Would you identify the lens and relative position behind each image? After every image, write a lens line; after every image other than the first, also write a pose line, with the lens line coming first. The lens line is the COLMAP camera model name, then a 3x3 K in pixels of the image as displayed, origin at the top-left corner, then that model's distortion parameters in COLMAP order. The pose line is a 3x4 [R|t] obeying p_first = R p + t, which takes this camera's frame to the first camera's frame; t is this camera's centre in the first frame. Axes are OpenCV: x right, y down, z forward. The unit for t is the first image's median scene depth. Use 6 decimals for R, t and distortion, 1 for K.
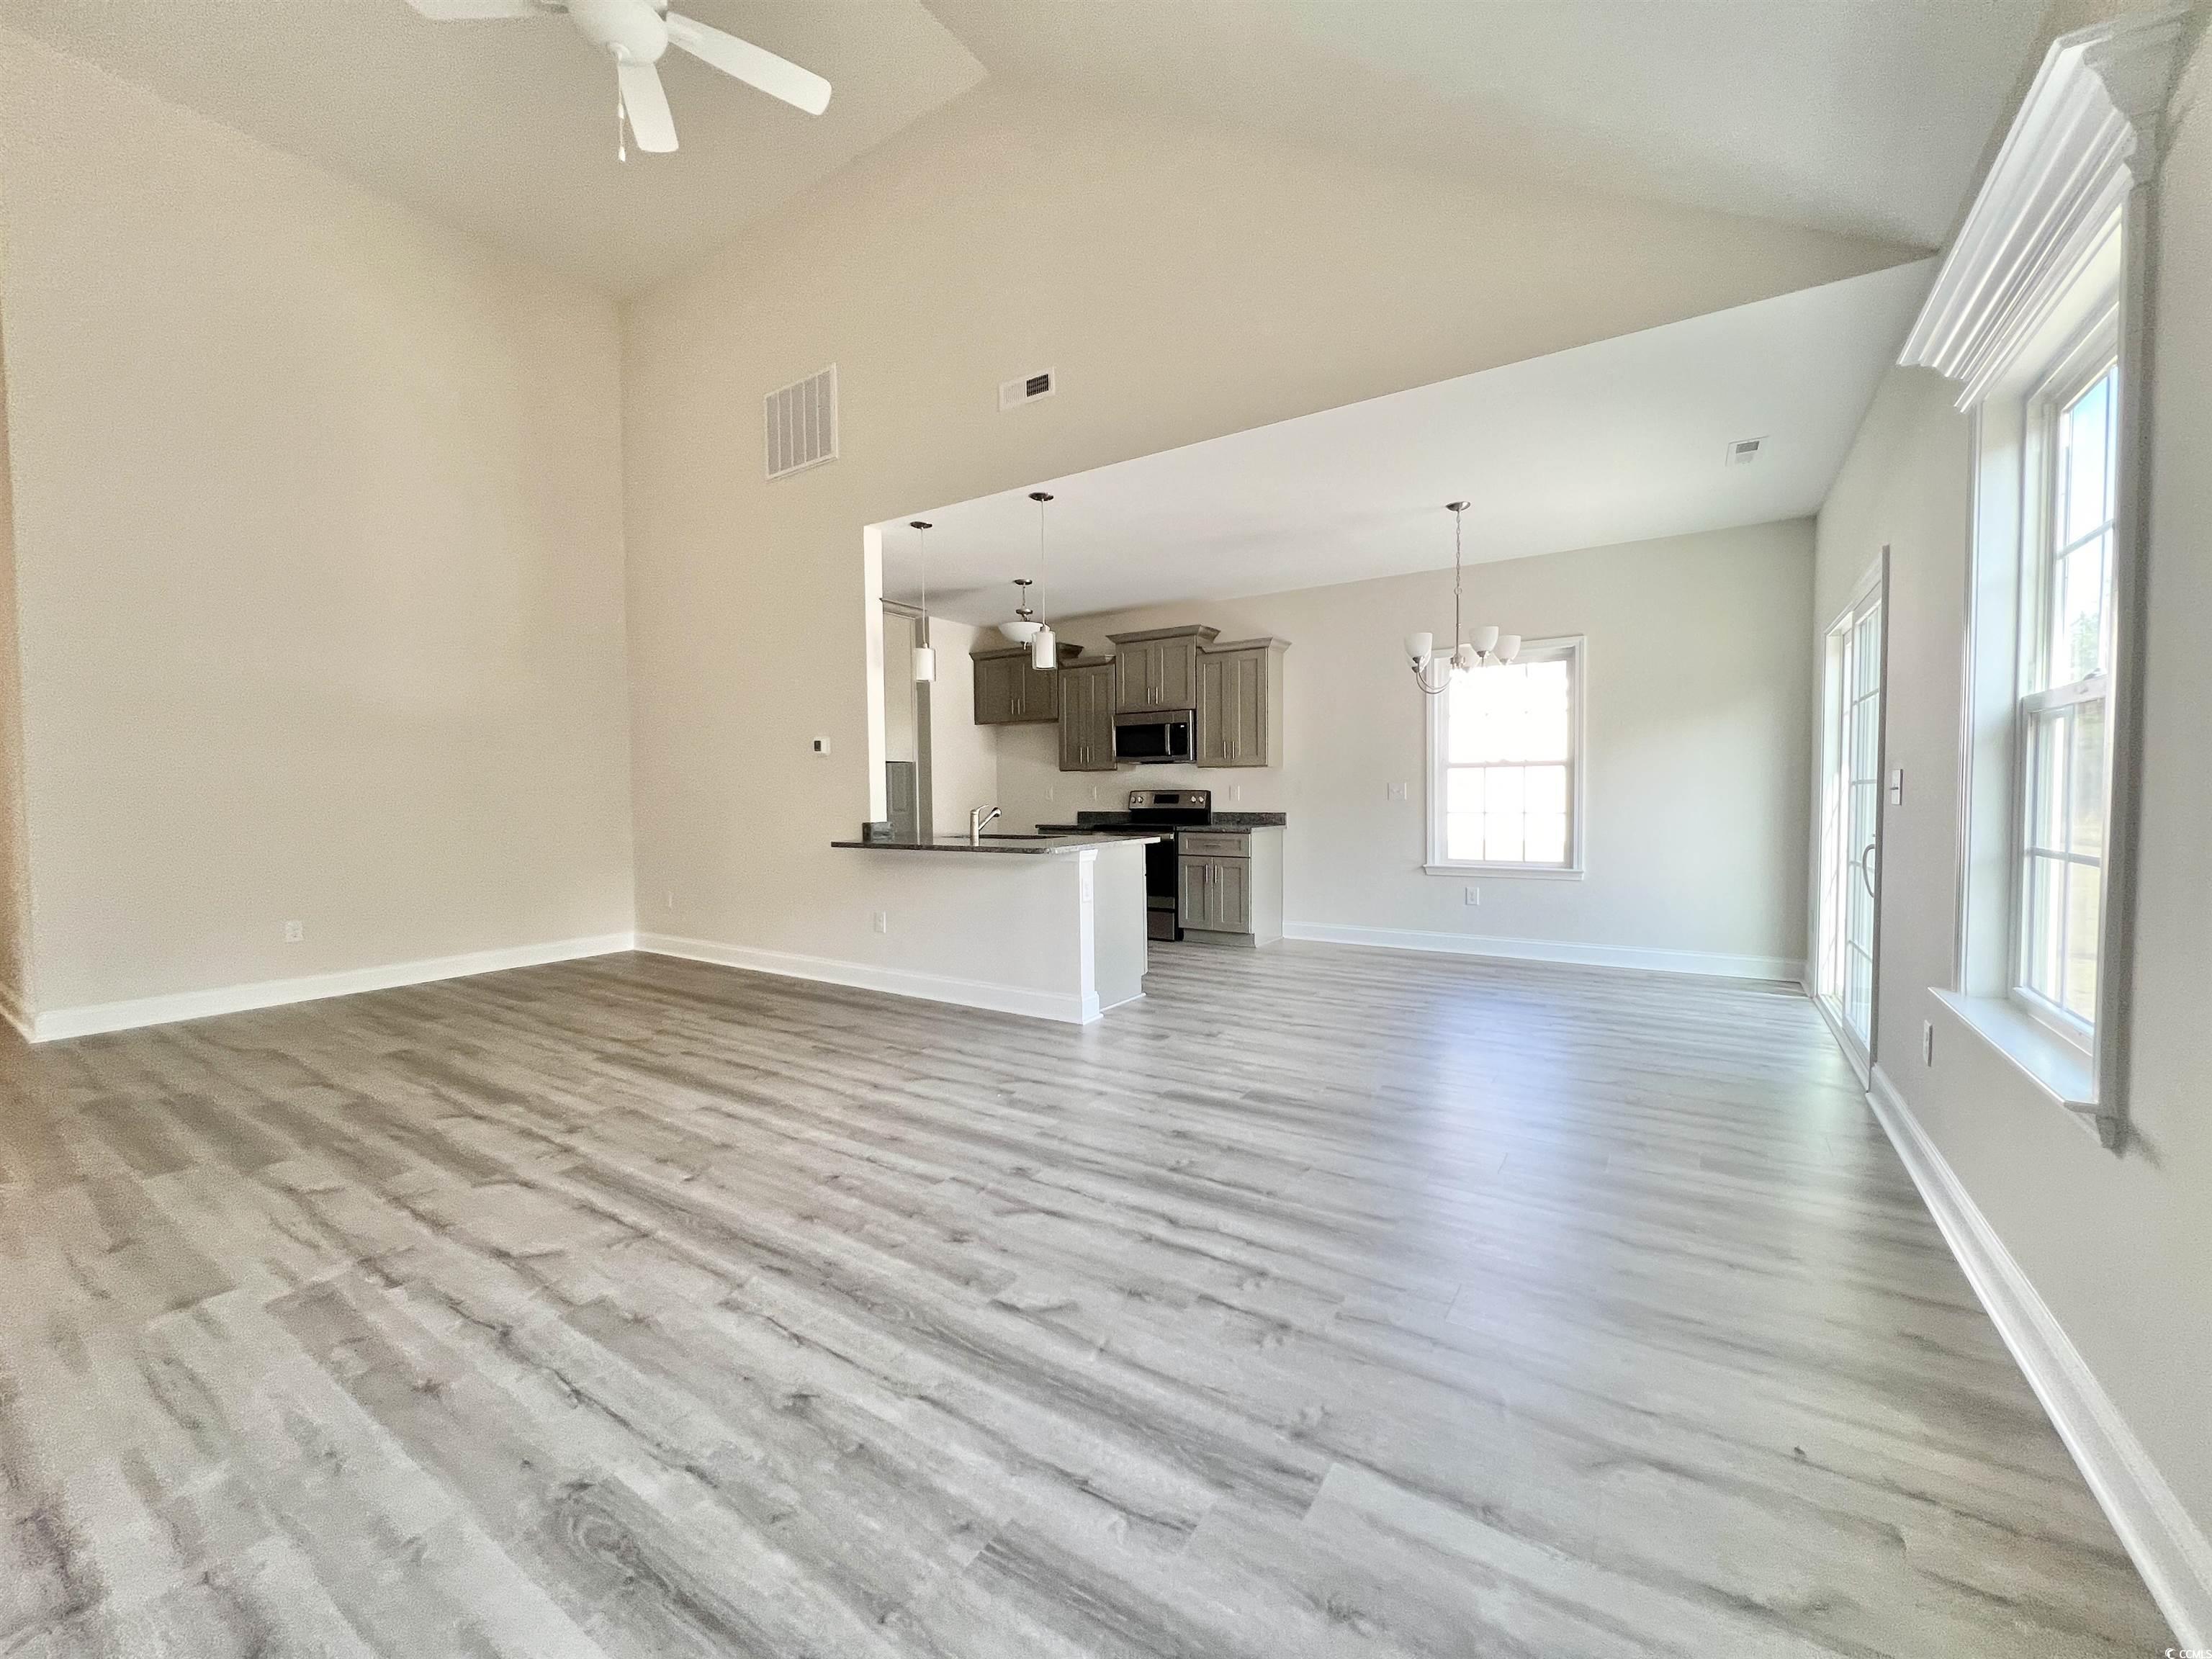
lens RADIAL K [[888.6, 0, 1096.7], [0, 888.6, 822.1], [0, 0, 1]] dist [0.000791, 0.000068]
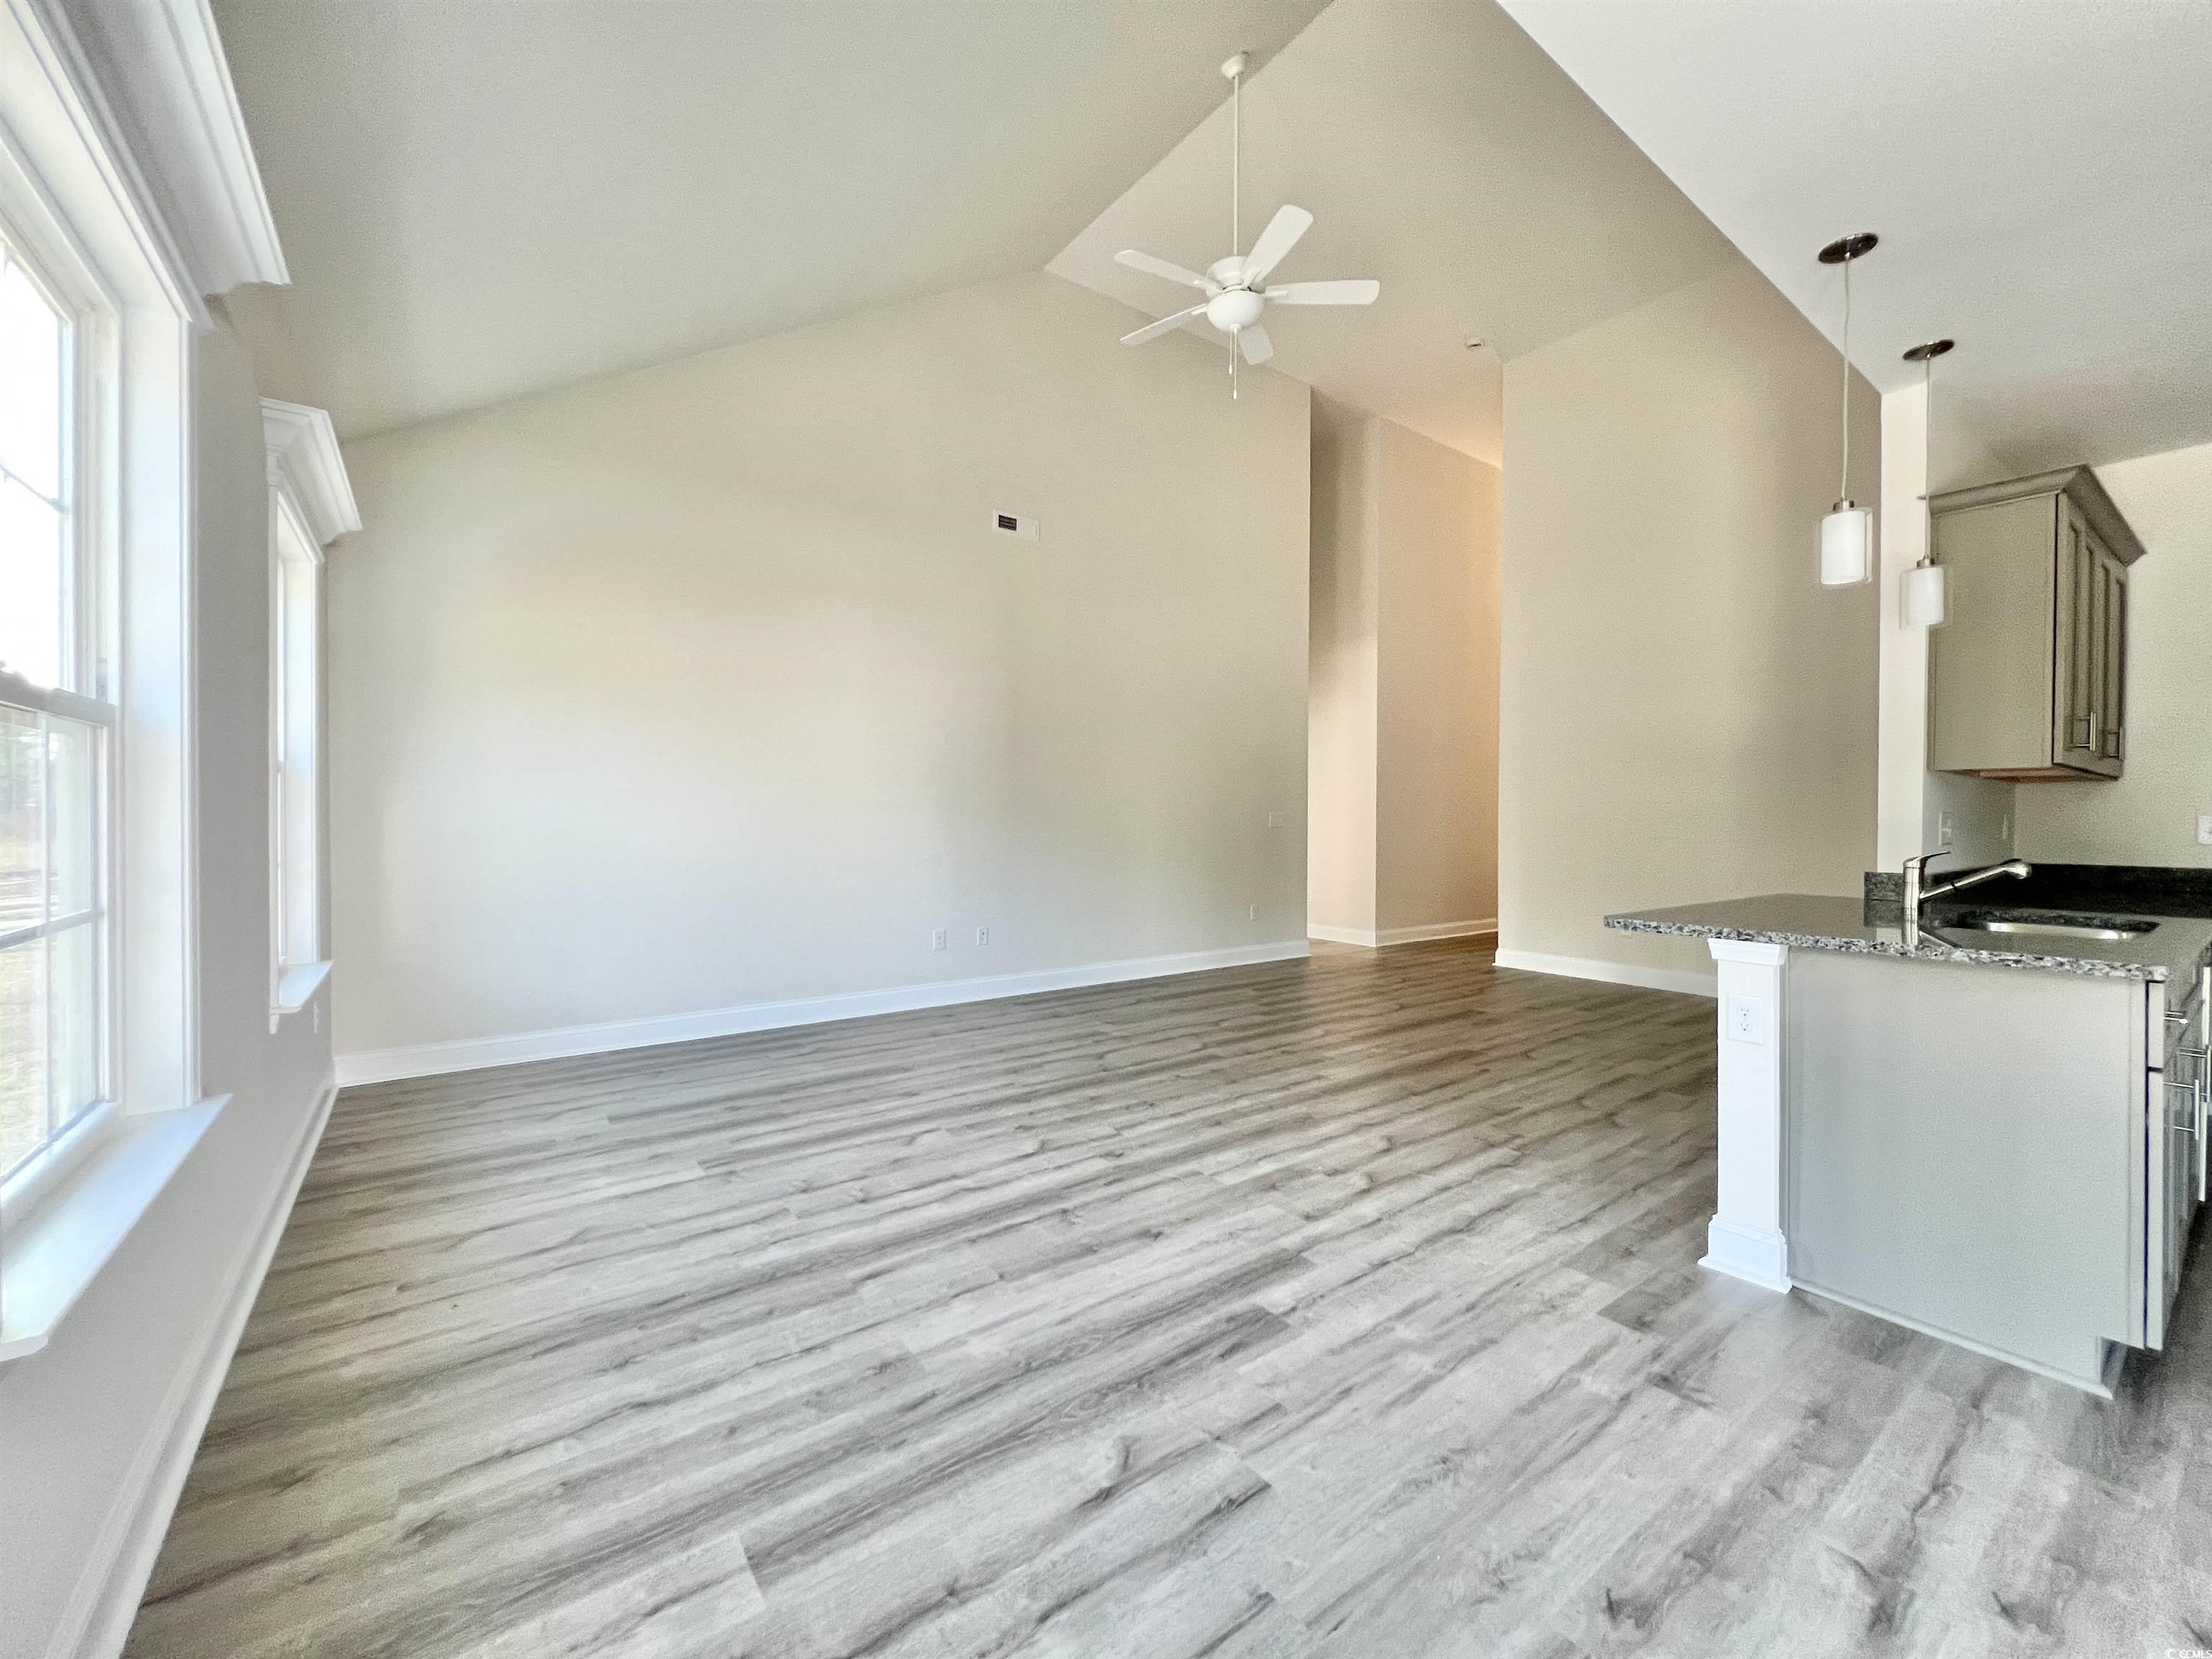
lens RADIAL K [[888.6, 0, 1096.7], [0, 888.6, 822.1], [0, 0, 1]] dist [0.000791, 0.000068]
pose [[-0.343399, 0.013750, -0.939089, 1.056135], [-0.034341, 0.999040, 0.027185, -0.067894], [0.938561, 0.041585, -0.342598, 1.447688]]
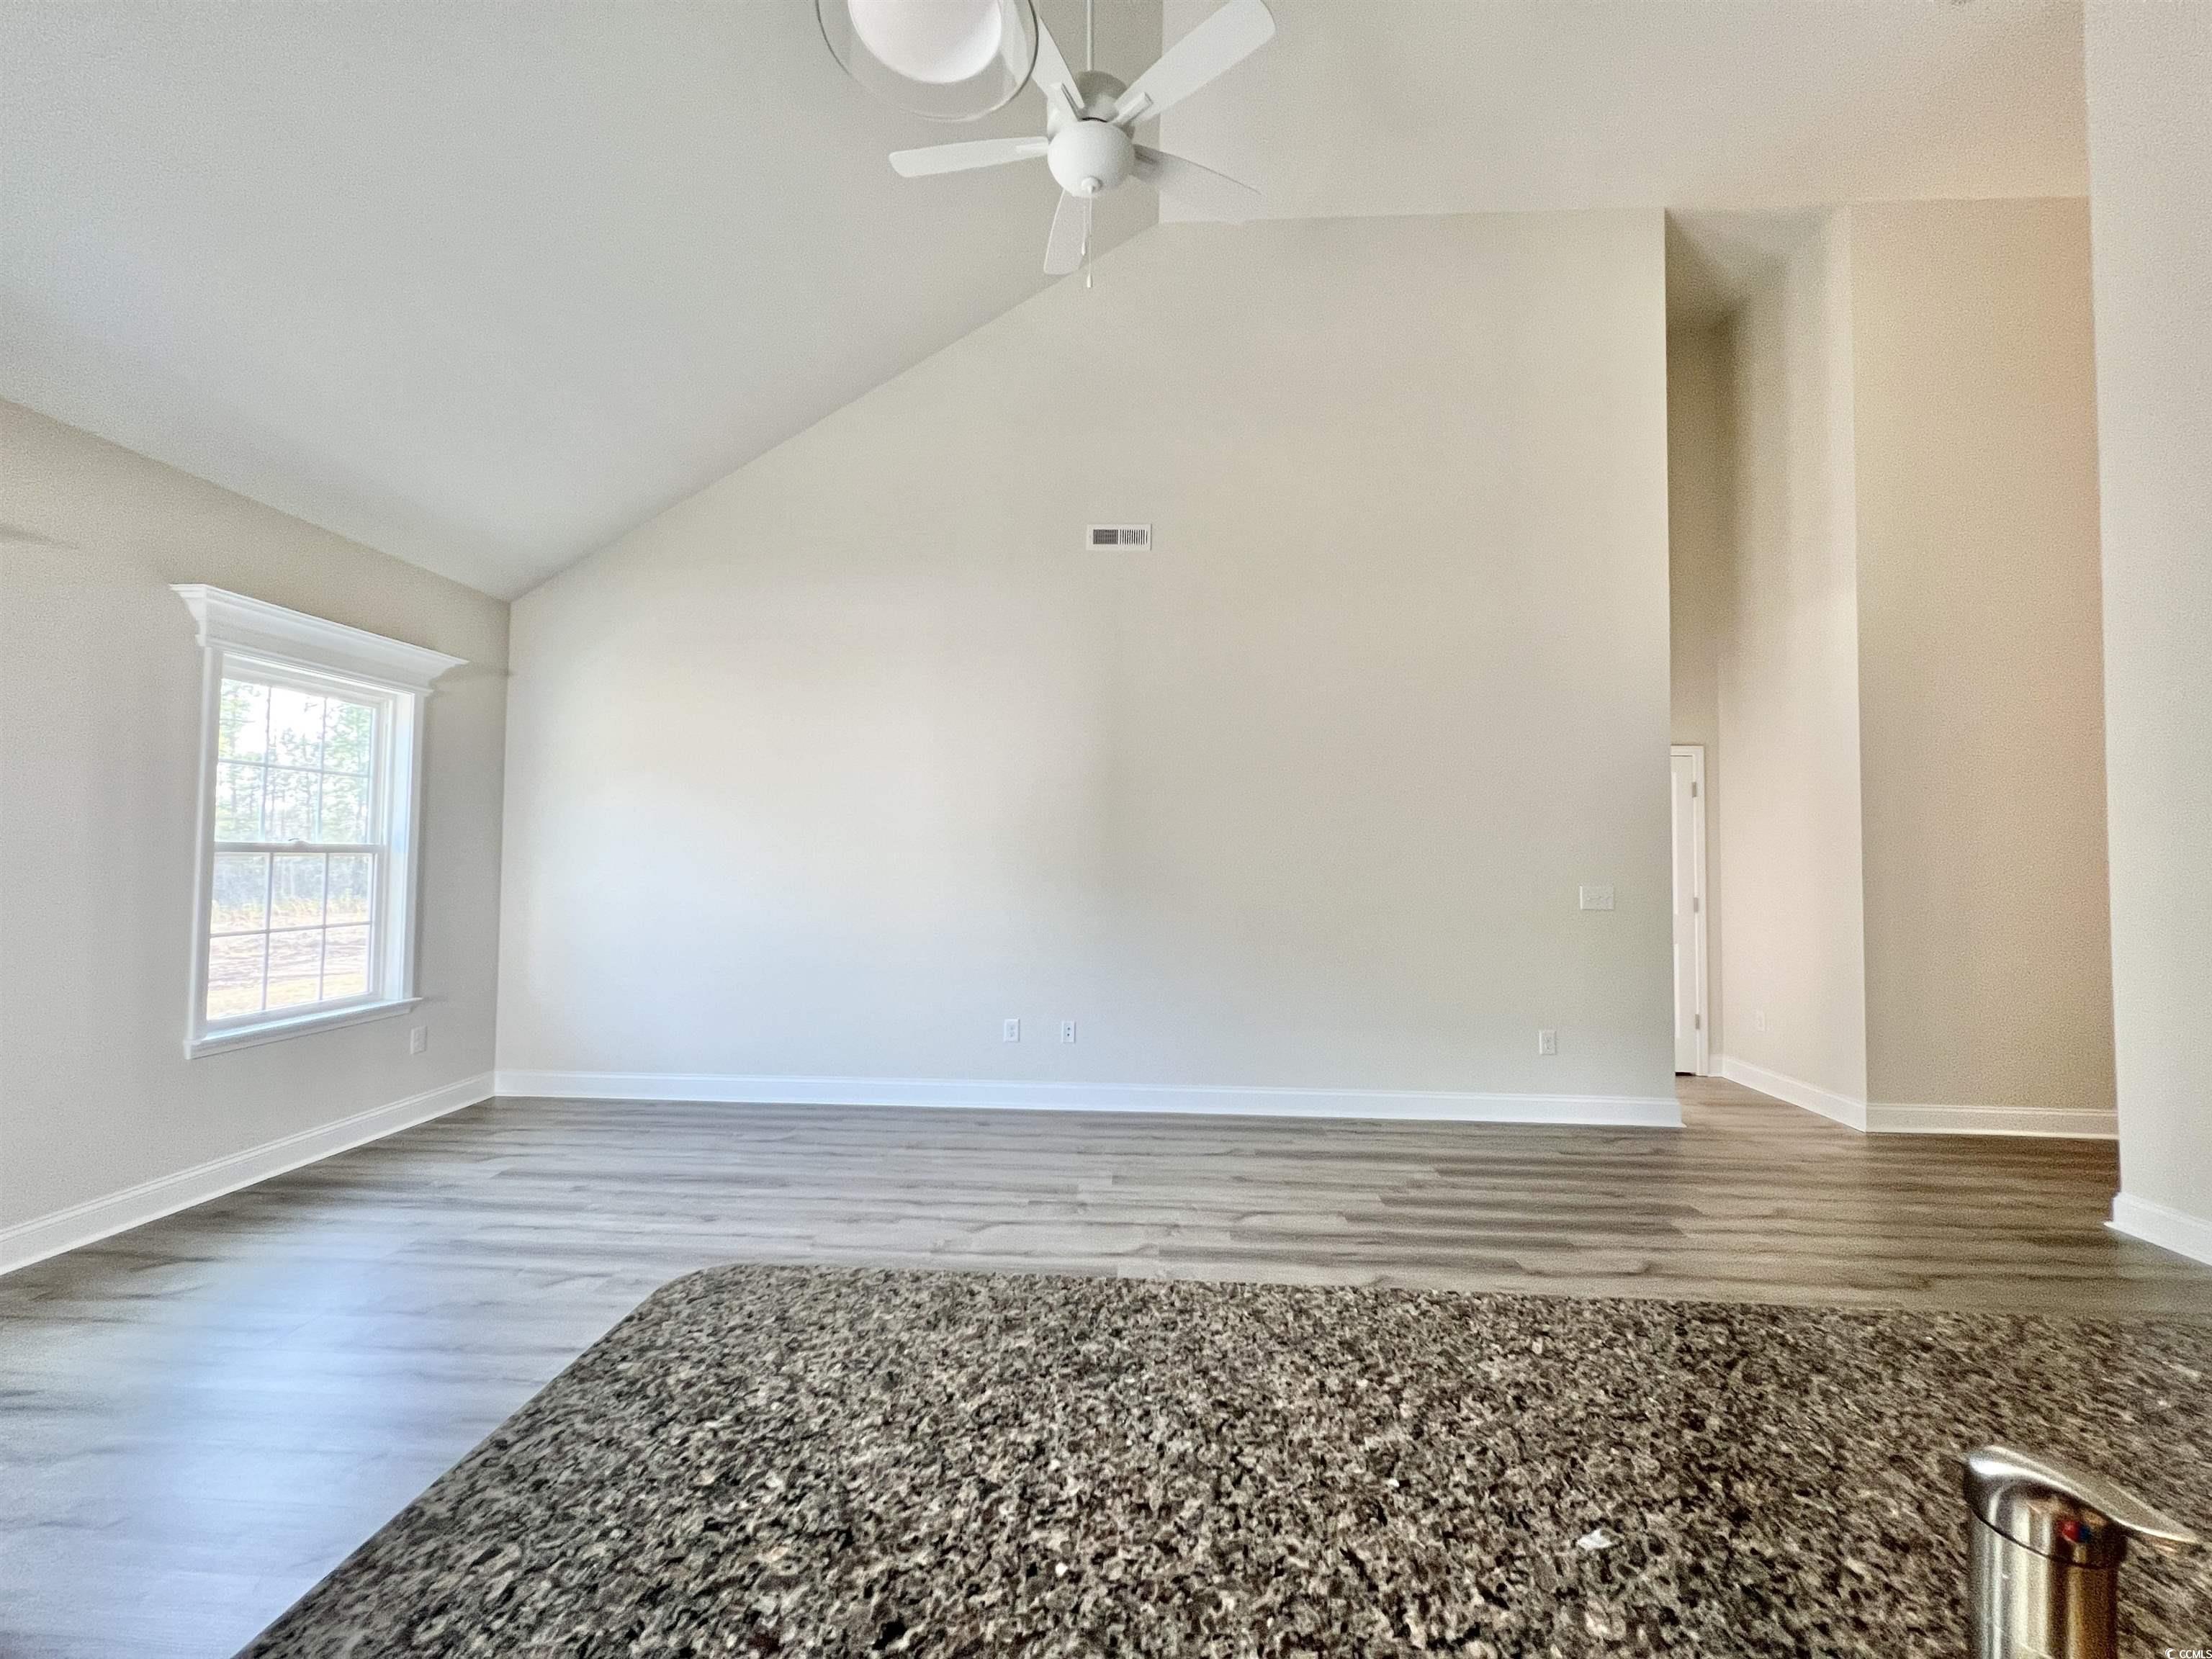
lens RADIAL K [[888.6, 0, 1096.7], [0, 888.6, 822.1], [0, 0, 1]] dist [0.000791, 0.000068]
pose [[-0.863357, -0.019536, -0.504214, -0.046608], [-0.019375, 0.999797, -0.005563, -0.141082], [0.504221, 0.004966, -0.863561, 2.057858]]
